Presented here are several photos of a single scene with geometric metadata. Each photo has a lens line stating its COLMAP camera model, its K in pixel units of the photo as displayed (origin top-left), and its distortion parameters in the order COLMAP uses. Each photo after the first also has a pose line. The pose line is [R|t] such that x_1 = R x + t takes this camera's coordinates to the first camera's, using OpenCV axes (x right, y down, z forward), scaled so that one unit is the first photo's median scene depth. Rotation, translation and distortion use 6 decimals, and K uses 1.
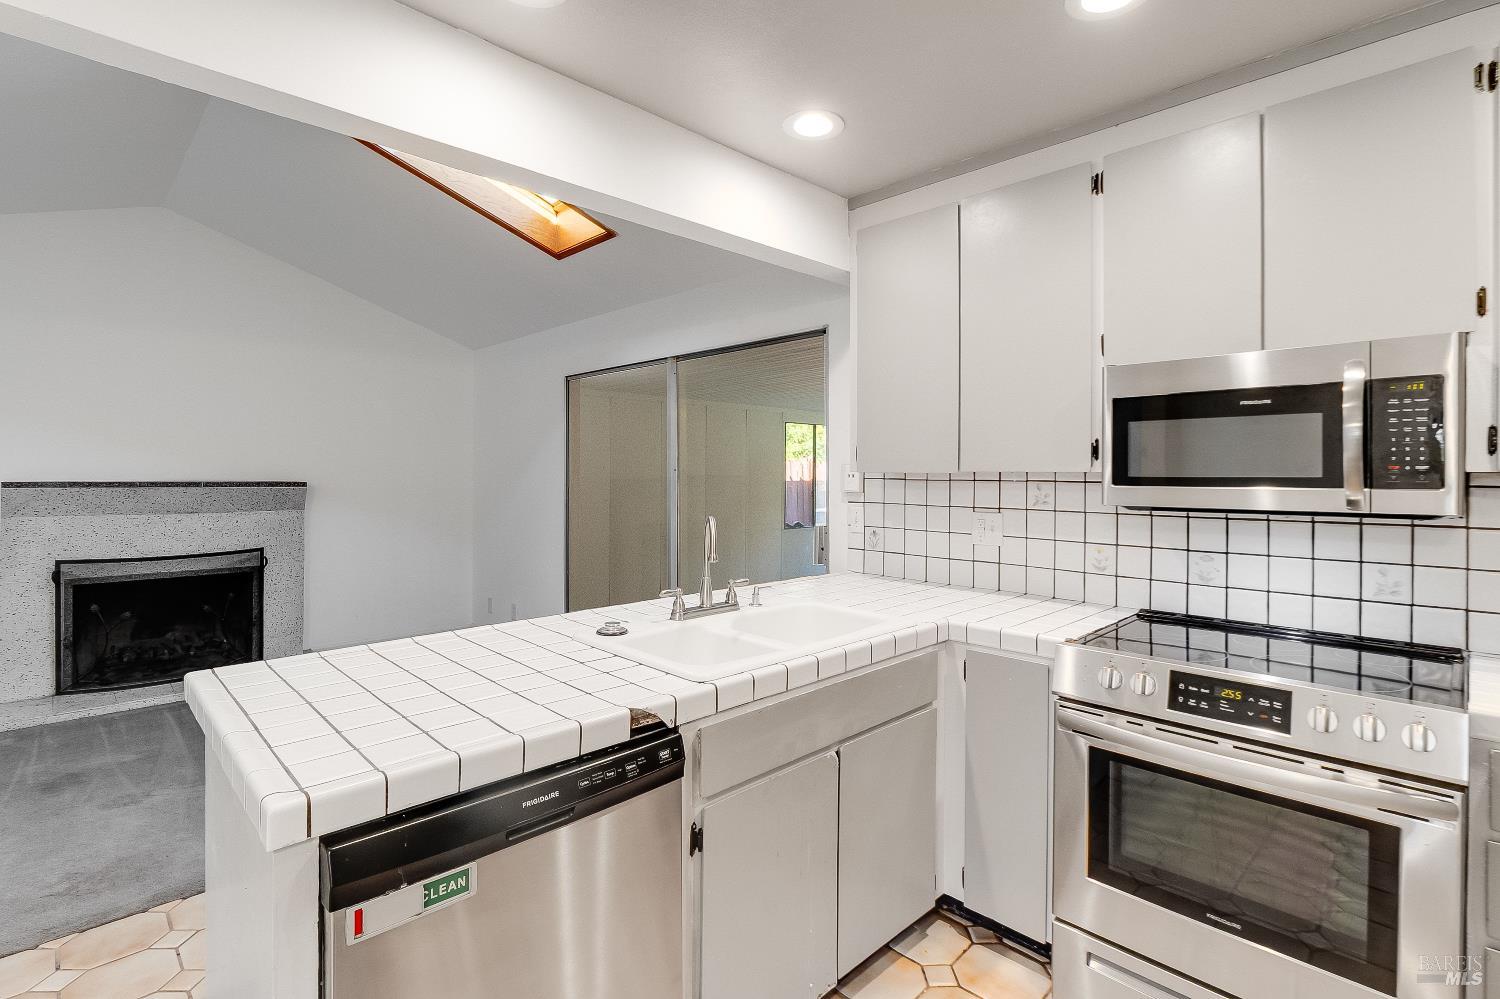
lens RADIAL K [[710.3, 0, 772.2], [0, 710.3, 477.2], [0, 0, 1]] dist [-0.003102, -0.001968]
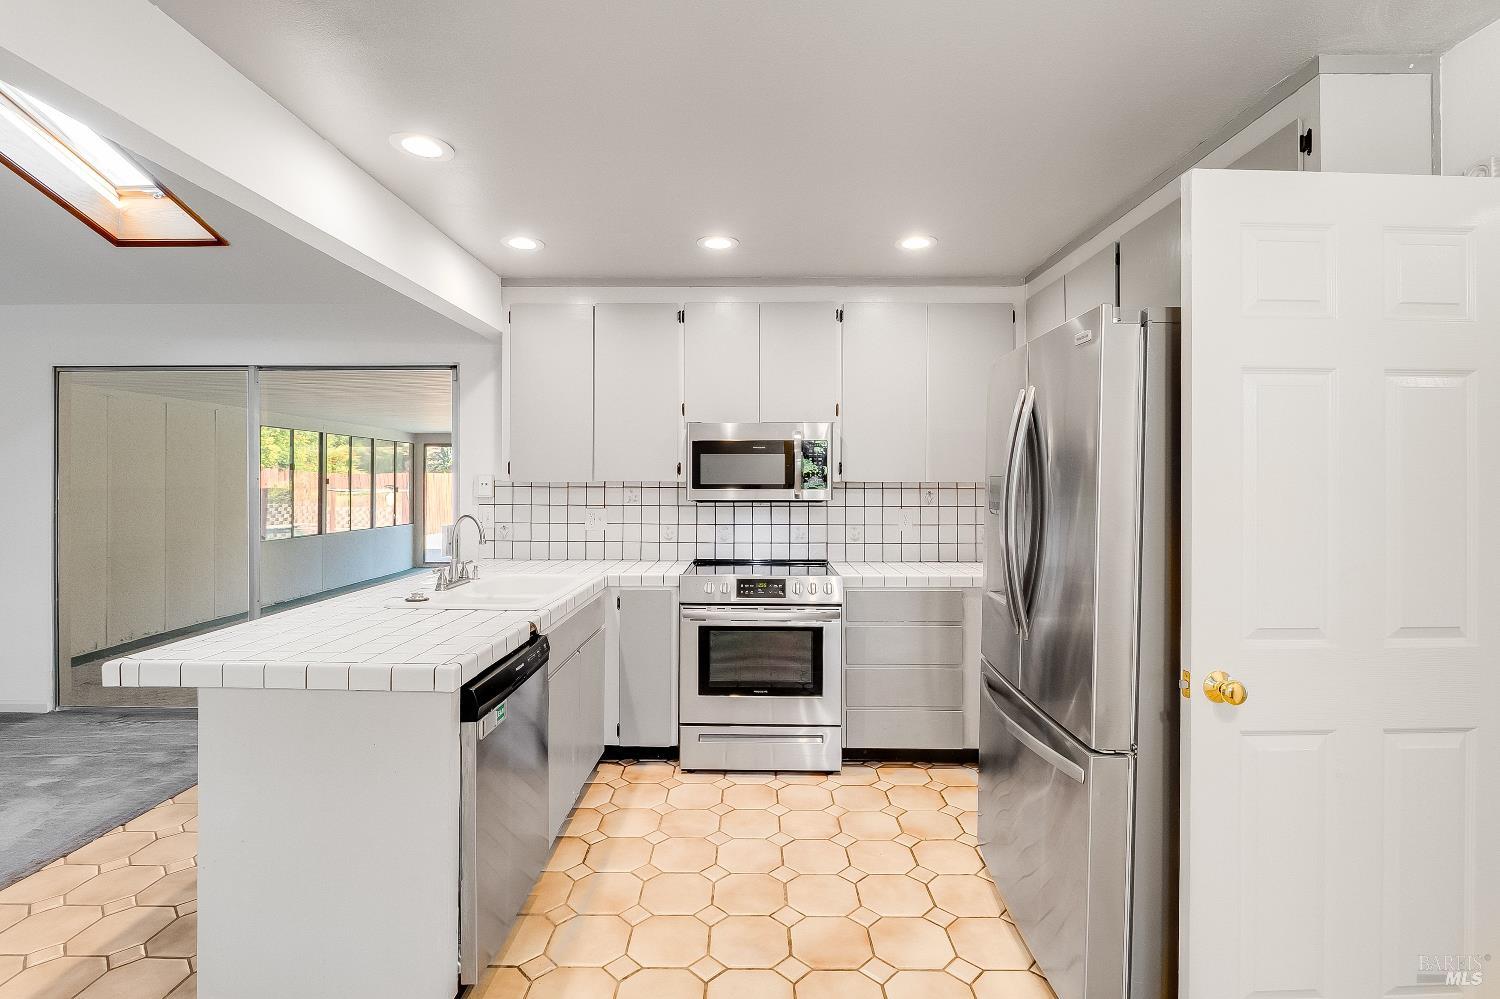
lens RADIAL K [[710.3, 0, 749.5], [0, 710.3, 489.7], [0, 0, 1]] dist [-0.003102, -0.001968]
pose [[0.719559, -0.010013, 0.694360, -0.648504], [0.004410, 0.999942, 0.009850, -0.003502], [-0.694418, -0.004025, 0.719561, -0.386814]]
